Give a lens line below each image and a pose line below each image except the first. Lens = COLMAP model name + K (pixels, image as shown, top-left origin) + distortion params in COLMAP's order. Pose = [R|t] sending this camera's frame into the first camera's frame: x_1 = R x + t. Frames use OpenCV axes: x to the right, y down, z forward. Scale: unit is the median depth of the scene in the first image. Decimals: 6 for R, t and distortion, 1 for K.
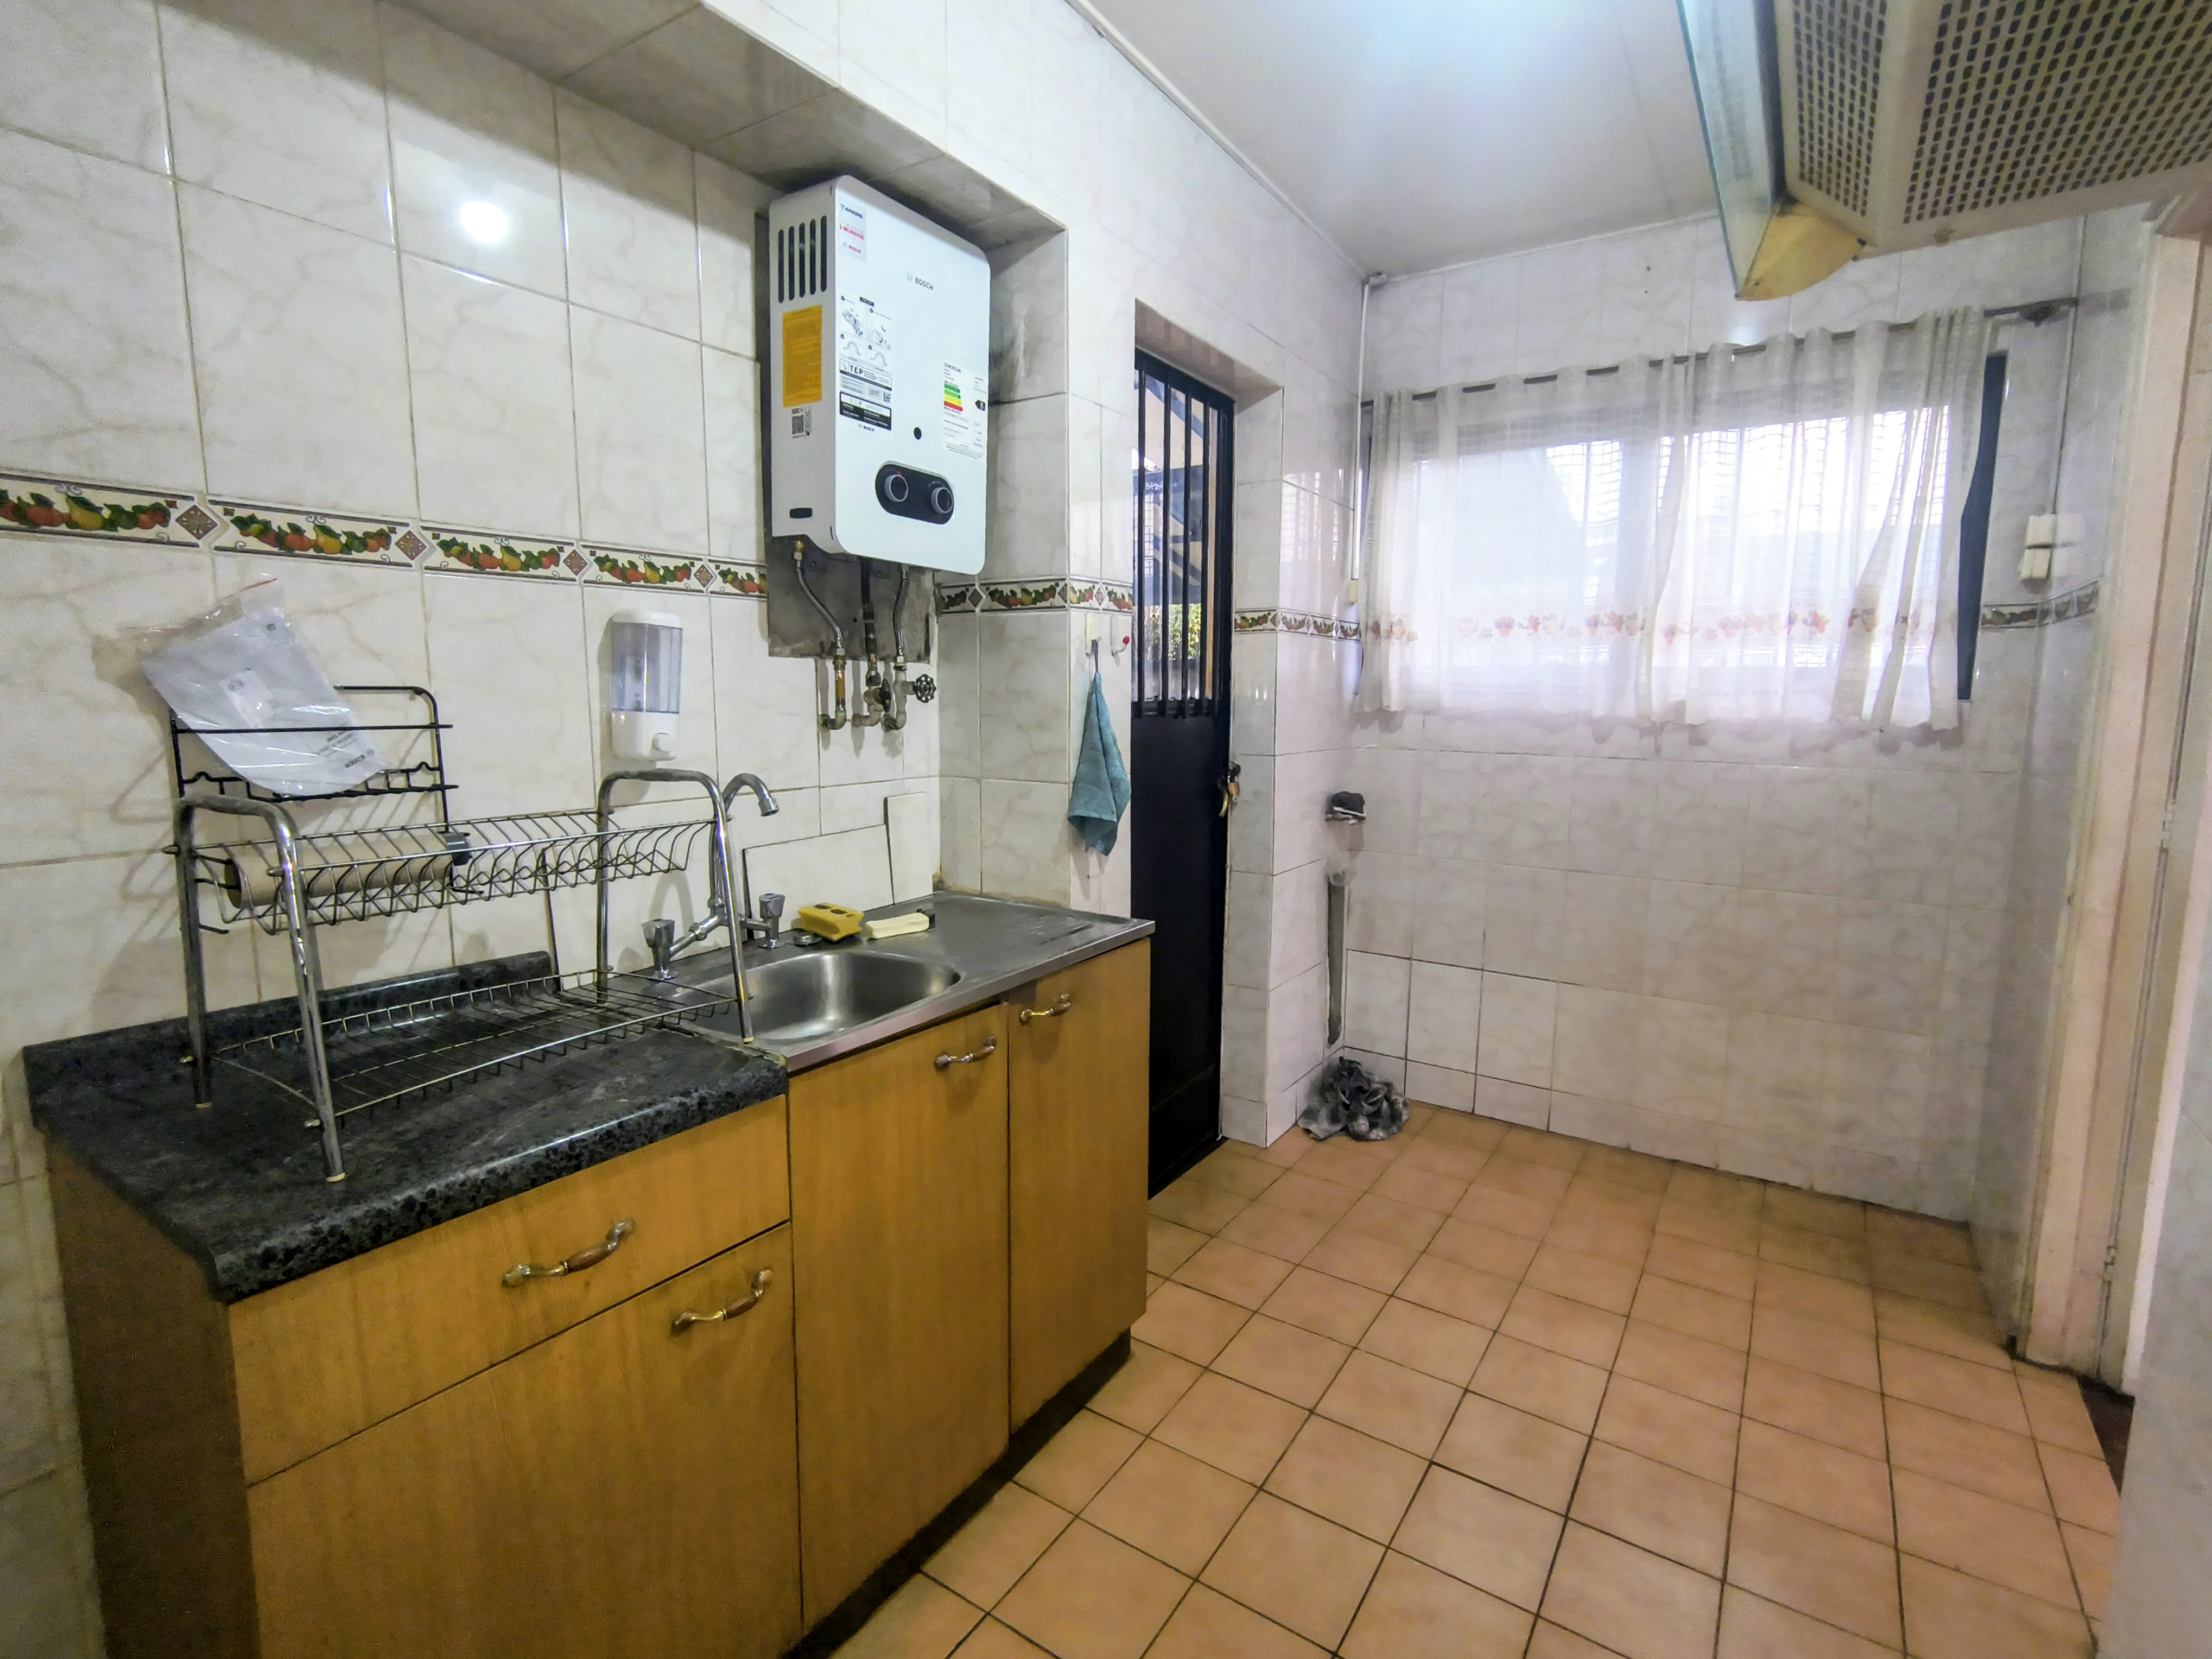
lens RADIAL K [[1034.5, 0, 1104.6], [0, 1034.5, 823.8], [0, 0, 1]] dist [-0.006522, 0.002094]
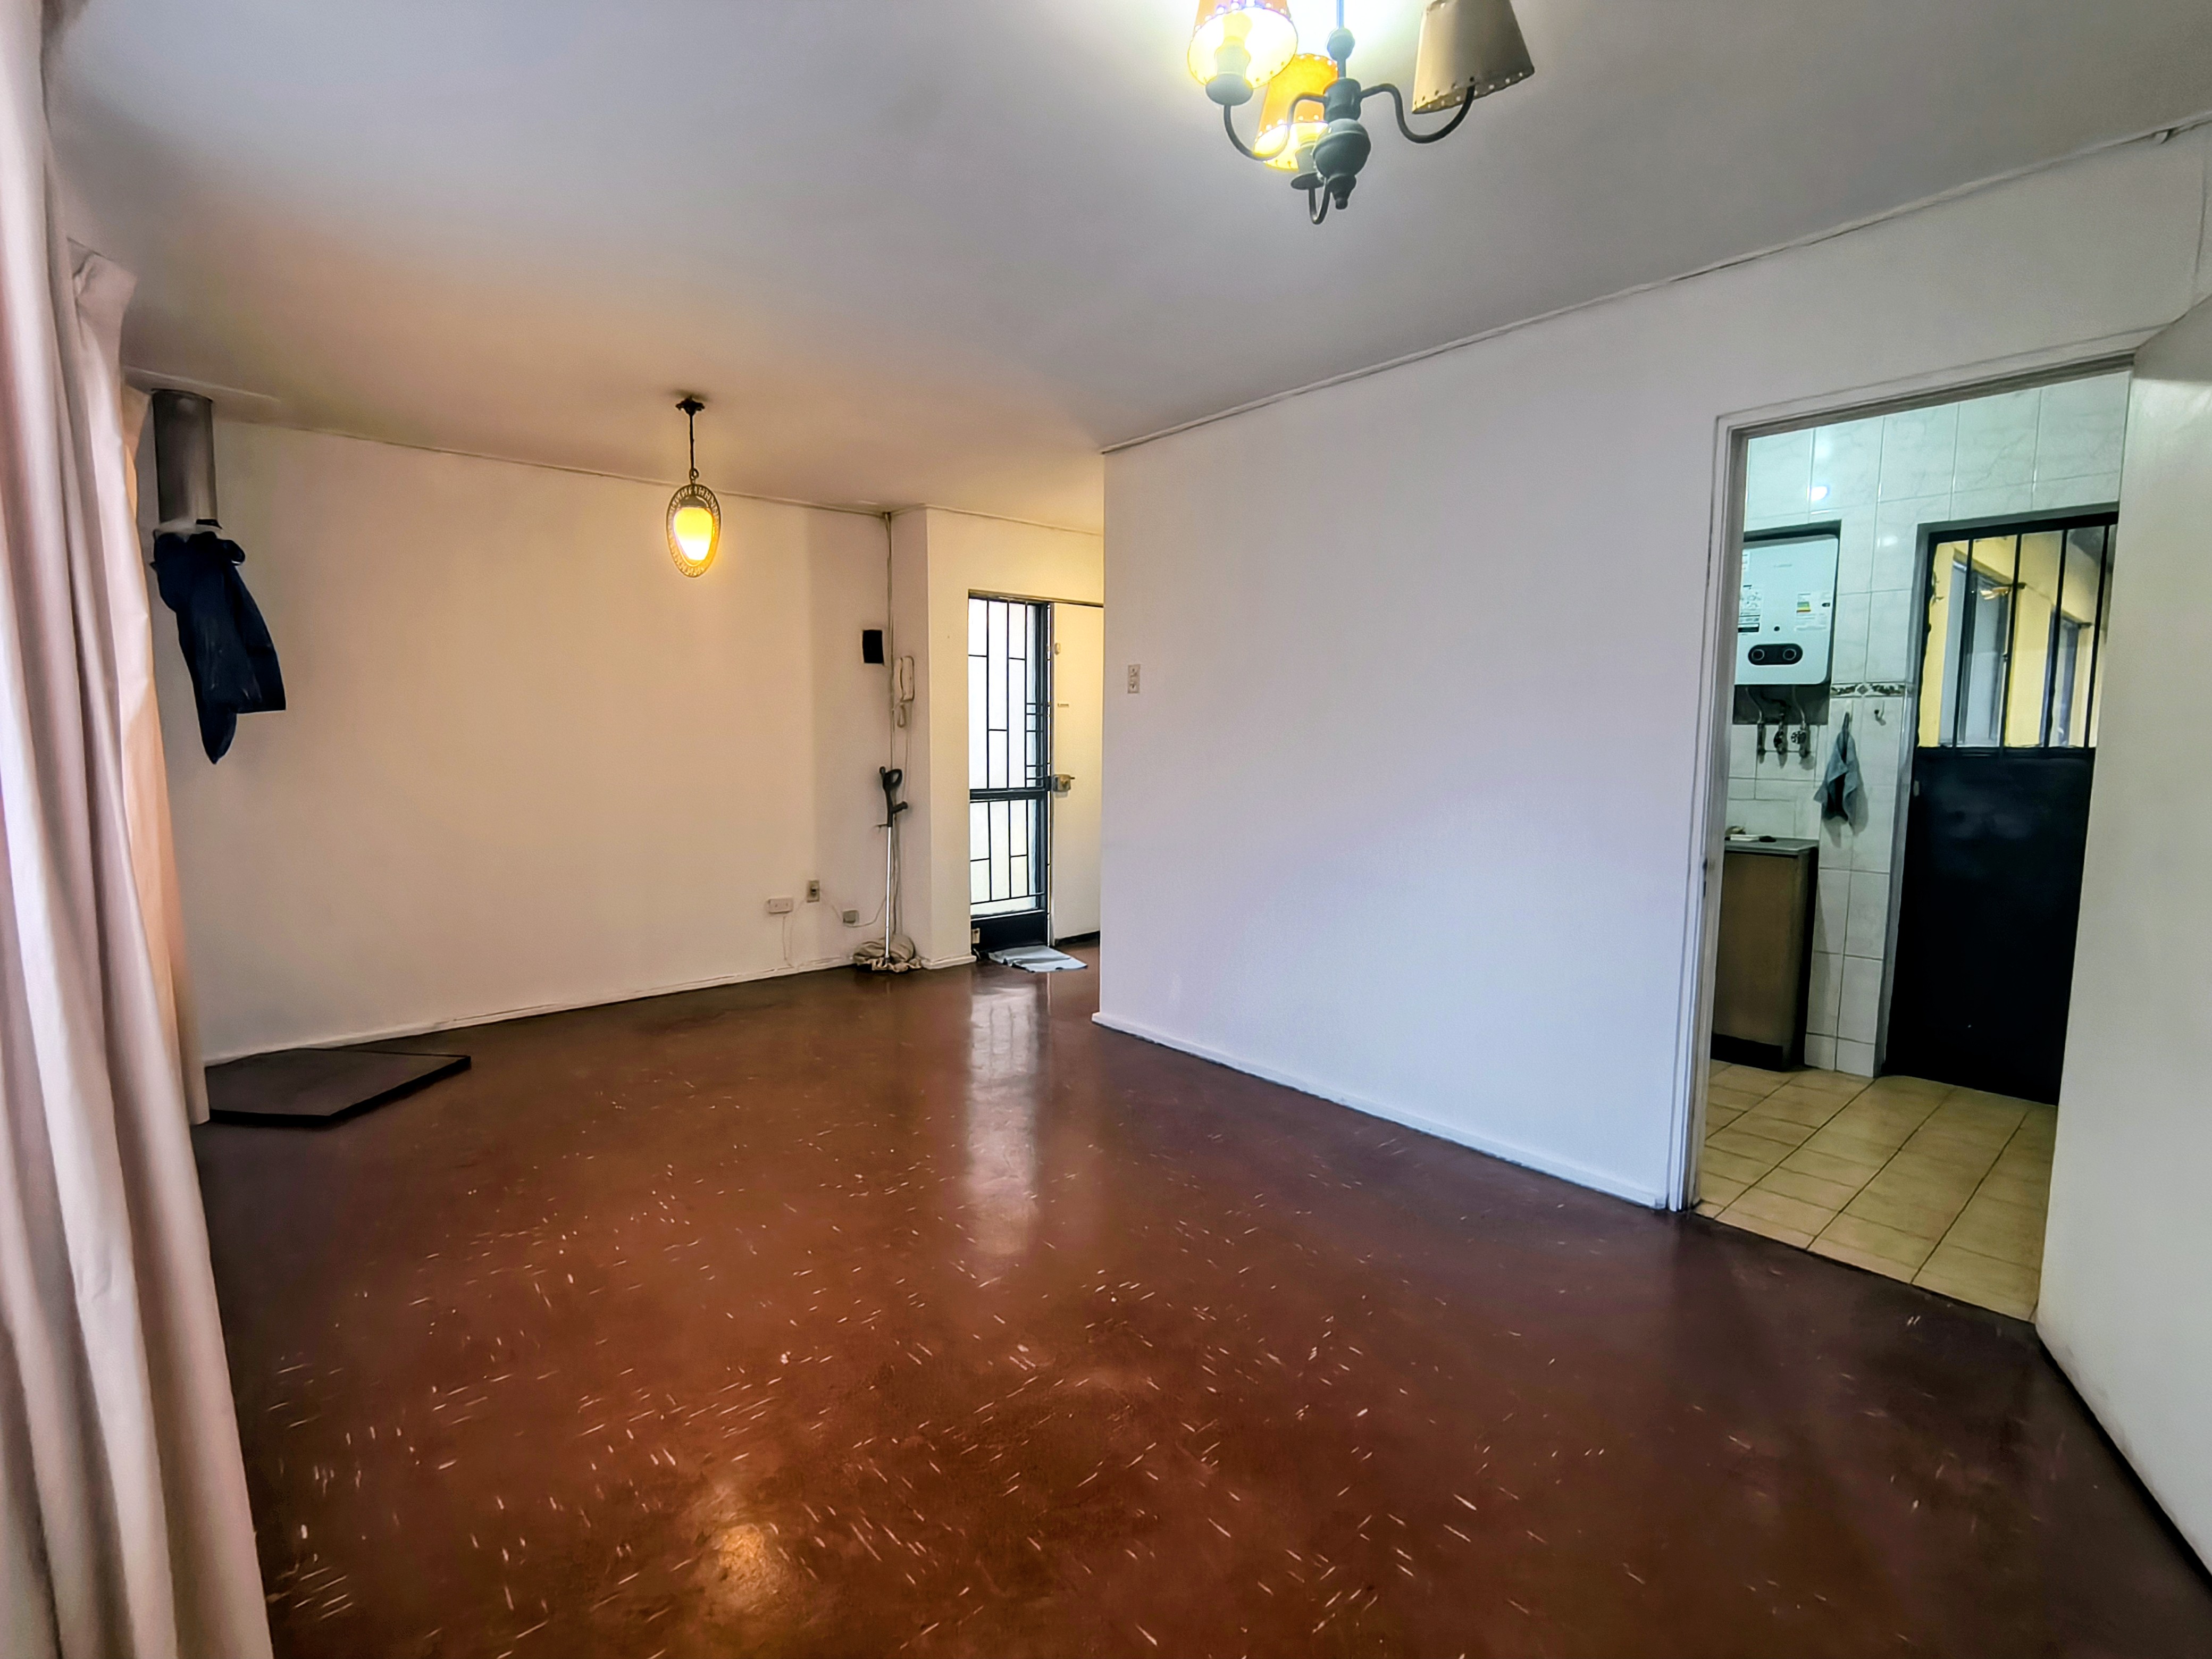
lens RADIAL K [[1034.4, 0, 1104.6], [0, 1034.4, 823.8], [0, 0, 1]] dist [-0.006522, 0.002094]
pose [[-0.257150, 0.071883, -0.963694, 2.713300], [-0.136913, 0.984460, 0.109966, 0.008157], [0.956624, 0.160220, -0.243312, 0.201010]]
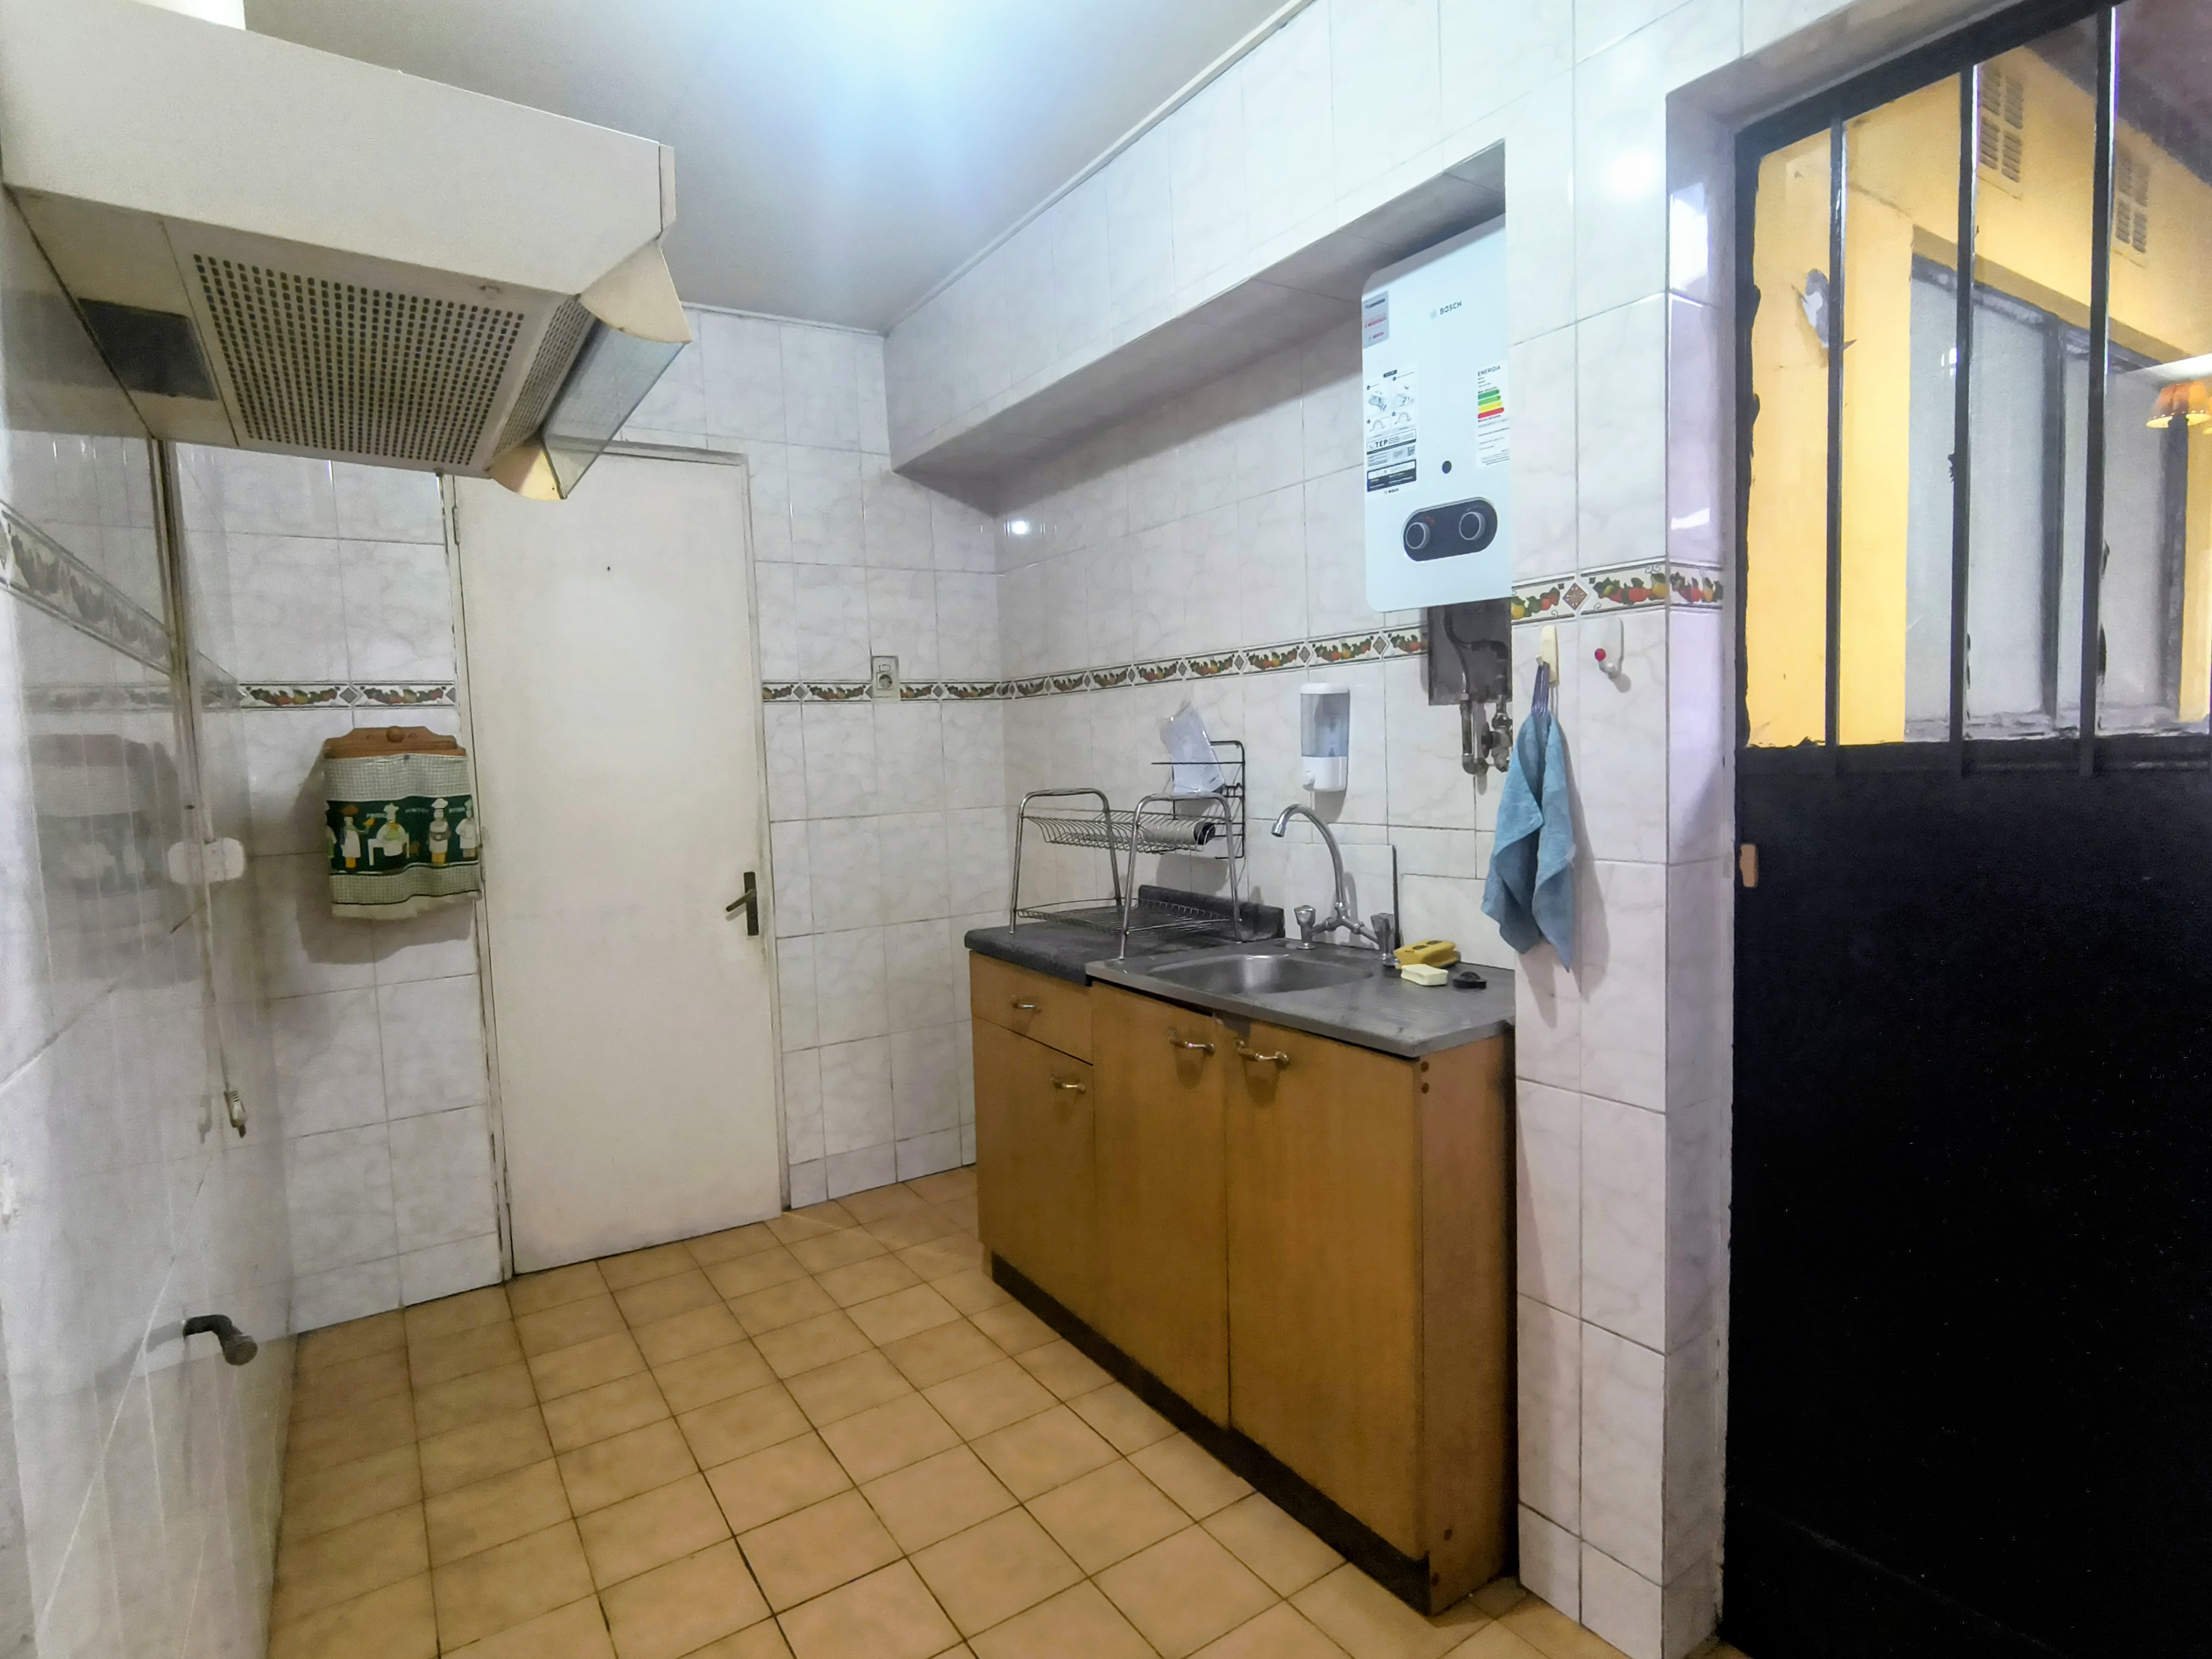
lens RADIAL K [[1126.9, 0, 1111.6], [0, 1126.9, 825.3], [0, 0, 1]] dist [-0.002099, 0.000291]
pose [[-0.369109, 0.076963, -0.926194, 1.002777], [-0.085101, 0.989580, 0.116145, -0.158600], [0.925481, 0.121691, -0.358714, 1.228234]]
